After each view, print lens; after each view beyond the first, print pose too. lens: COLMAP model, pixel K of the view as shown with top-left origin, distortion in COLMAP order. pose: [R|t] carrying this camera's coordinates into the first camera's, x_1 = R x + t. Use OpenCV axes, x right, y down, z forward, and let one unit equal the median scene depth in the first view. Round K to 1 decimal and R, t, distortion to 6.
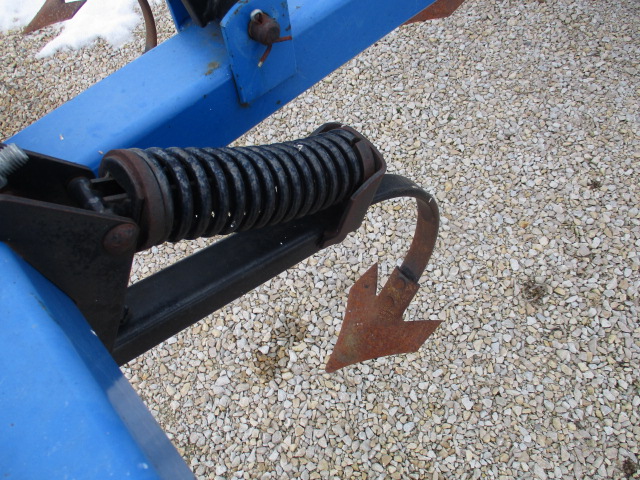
lens RADIAL K [[533.0, 0, 321.3], [0, 533.0, 237.0], [0, 0, 1]] dist [-0.018875, -0.013587]
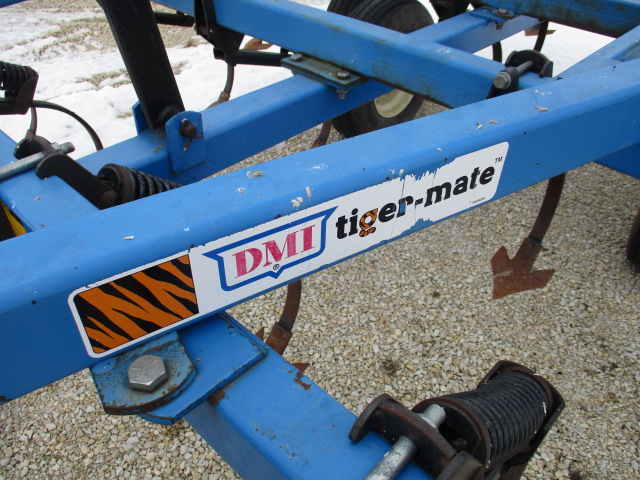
lens RADIAL K [[533.0, 0, 319.8], [0, 533.0, 240.7], [0, 0, 1]] dist [-0.018875, -0.013587]
pose [[0.989597, 0.035102, 0.139517, 0.041839], [0.014376, 0.940795, -0.338671, 0.249074], [-0.143145, 0.337154, 0.930503, -0.277596]]
